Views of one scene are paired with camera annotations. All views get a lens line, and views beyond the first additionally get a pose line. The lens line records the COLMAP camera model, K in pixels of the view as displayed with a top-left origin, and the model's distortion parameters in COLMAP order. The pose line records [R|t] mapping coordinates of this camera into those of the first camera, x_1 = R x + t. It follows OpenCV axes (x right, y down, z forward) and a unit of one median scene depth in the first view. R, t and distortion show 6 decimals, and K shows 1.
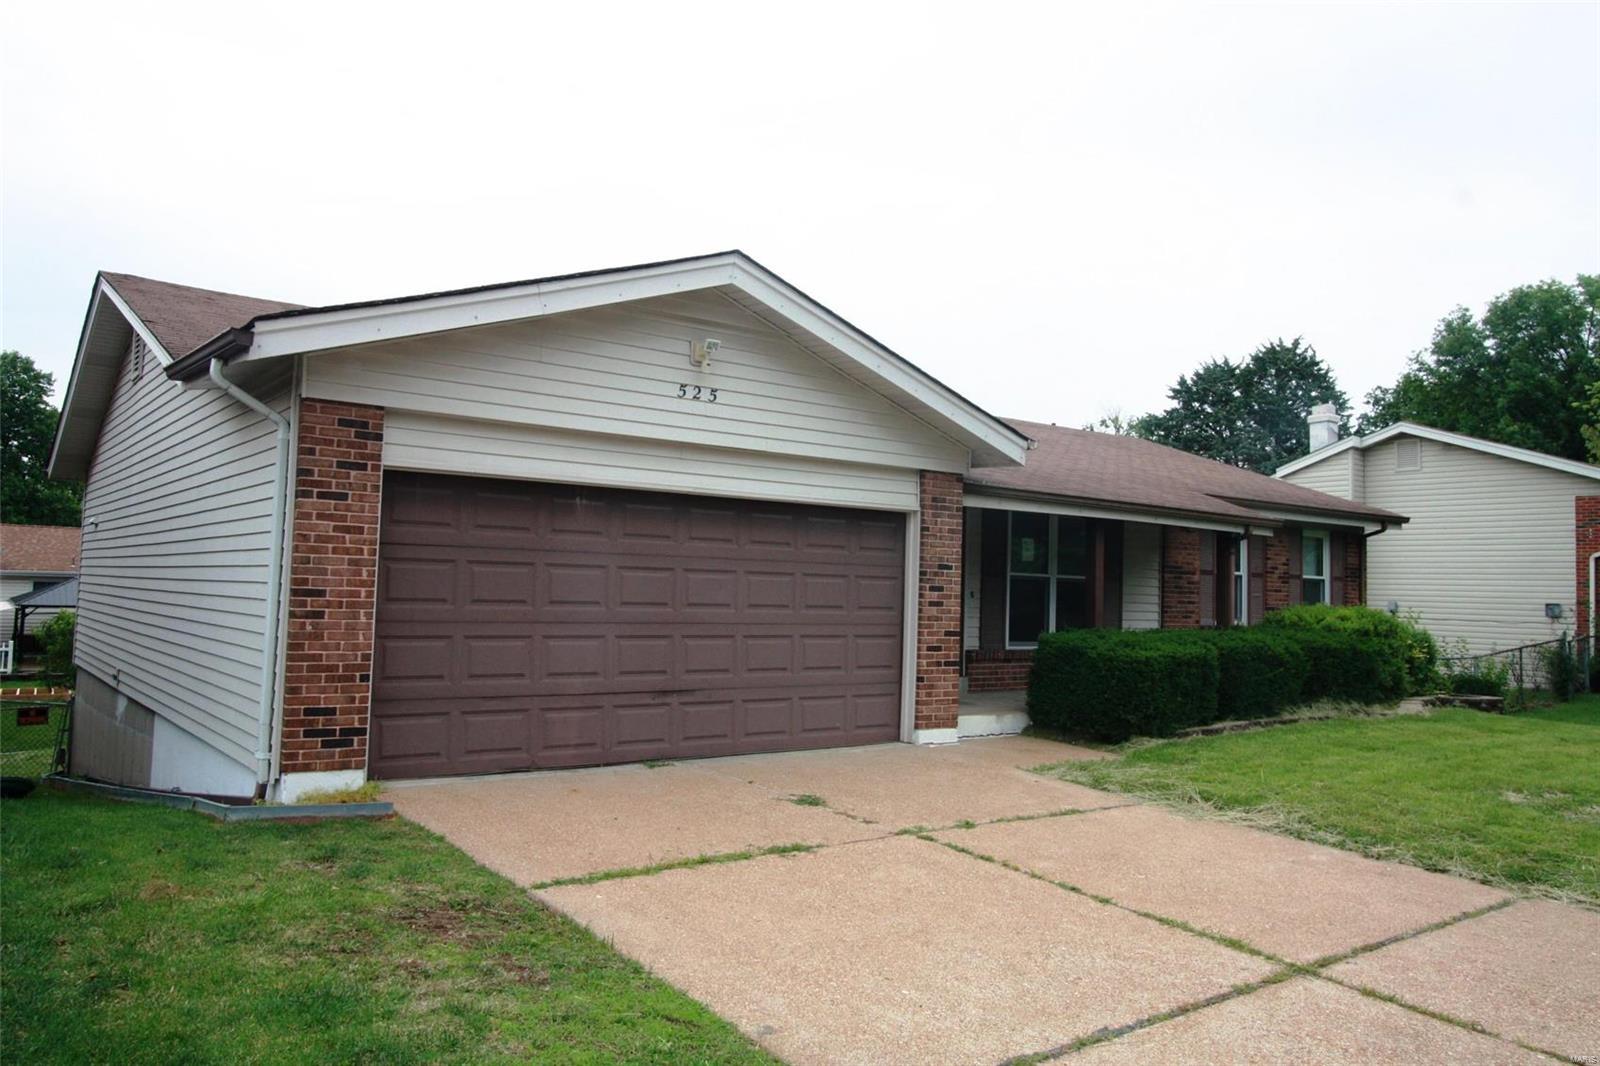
lens RADIAL K [[1174.5, 0, 809.1], [0, 1174.5, 537.8], [0, 0, 1]] dist [-0.011446, 0.001604]
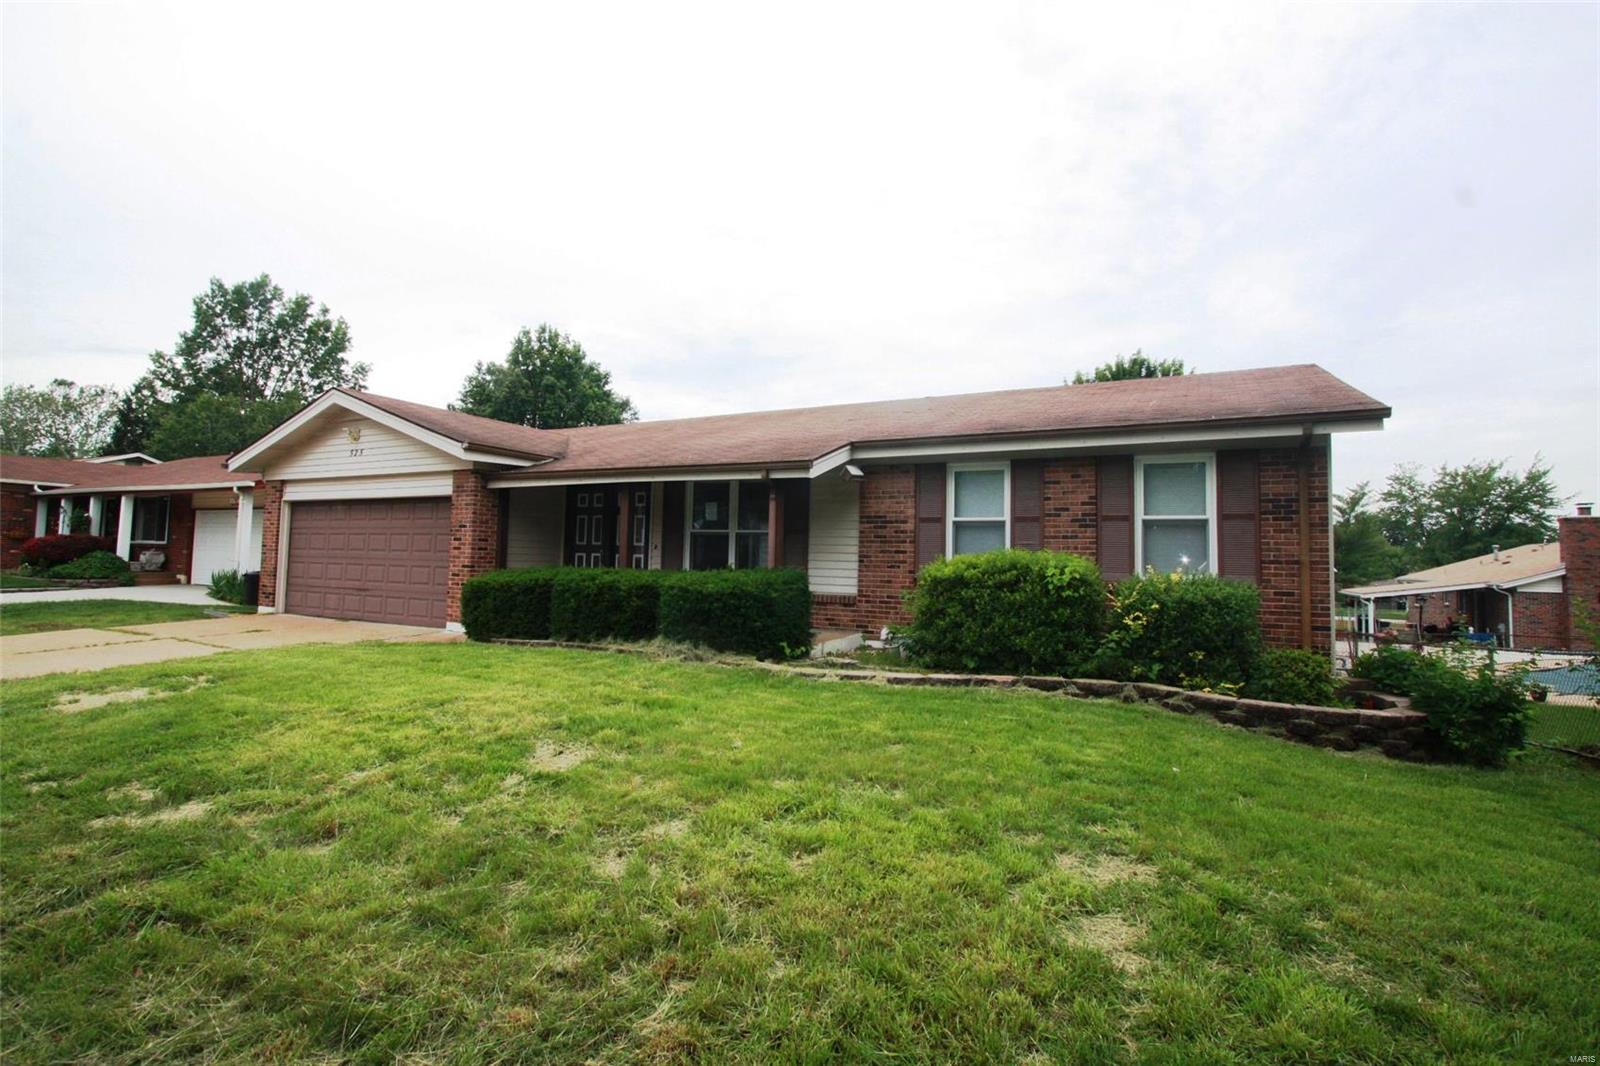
lens RADIAL K [[744.3, 0, 800.6], [0, 744.3, 517.8], [0, 0, 1]] dist [-0.011708, 0.000580]
pose [[0.420466, -0.071745, -0.904467, 1.278476], [0.030582, 0.997423, -0.064902, 0.096763], [0.906793, -0.000371, 0.421577, 0.999497]]
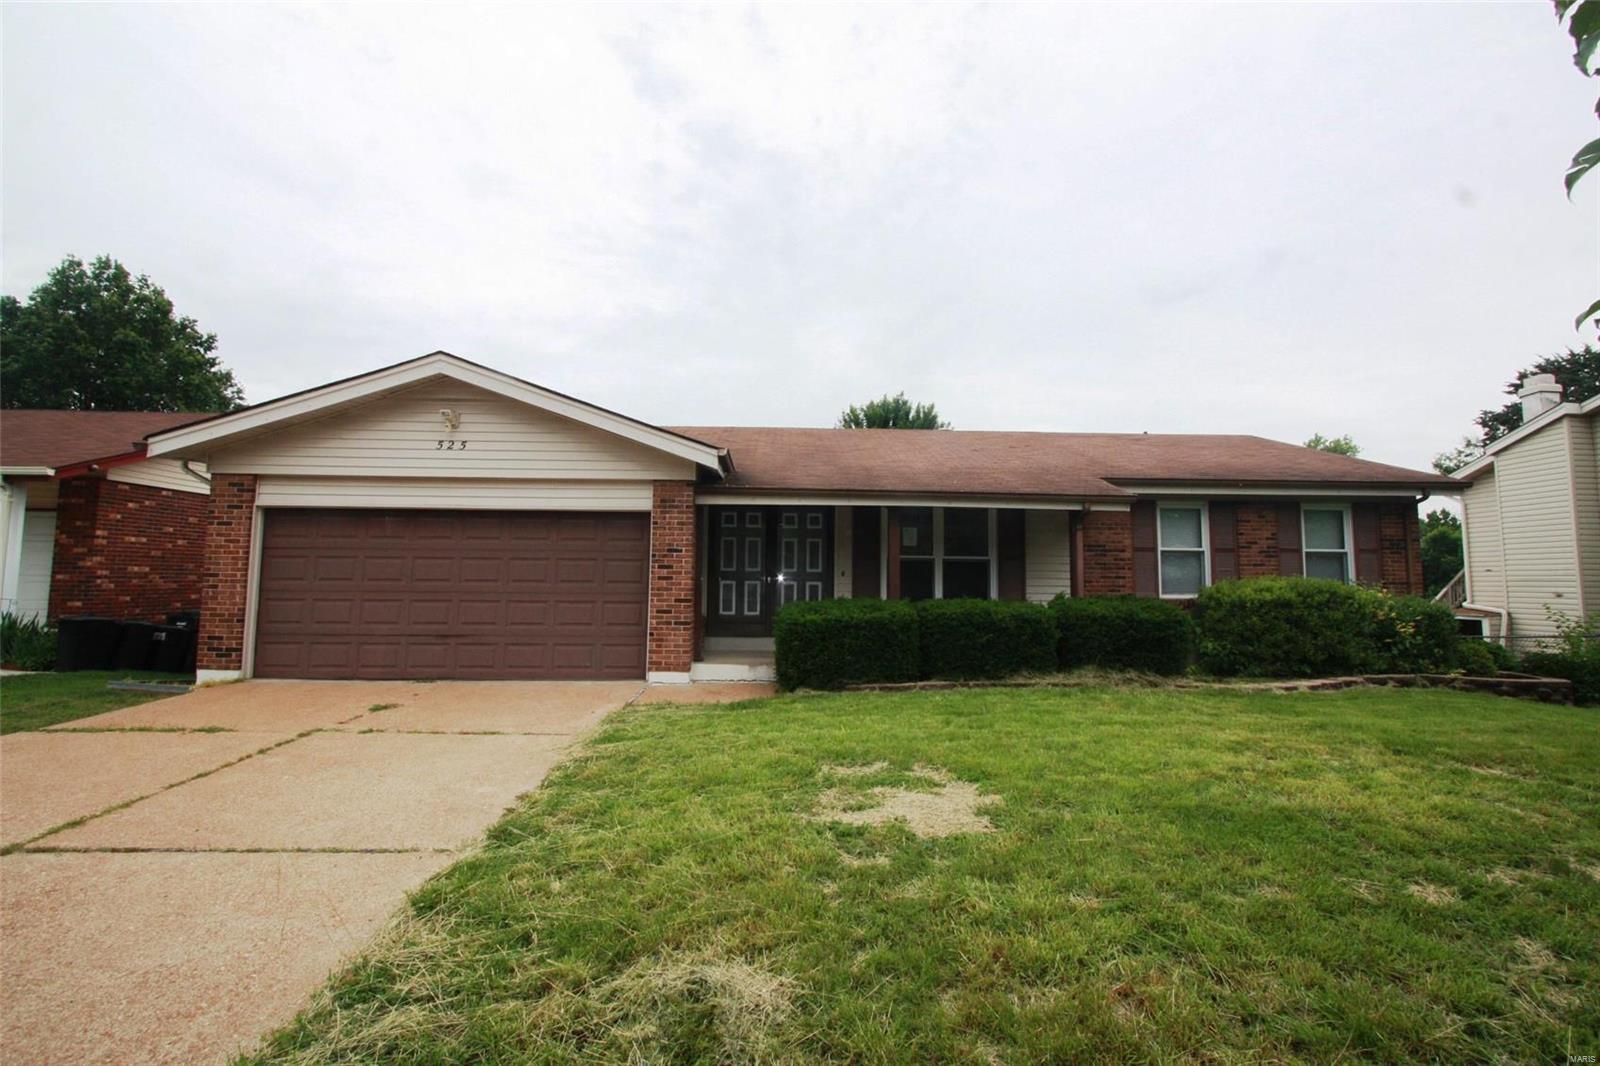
lens RADIAL K [[744.3, 0, 809.6], [0, 744.3, 528.8], [0, 0, 1]] dist [-0.011708, 0.000580]
pose [[0.816833, -0.060833, -0.573658, 0.735575], [0.040004, 0.998004, -0.048870, 0.048086], [0.575486, 0.016970, 0.817636, 0.398791]]
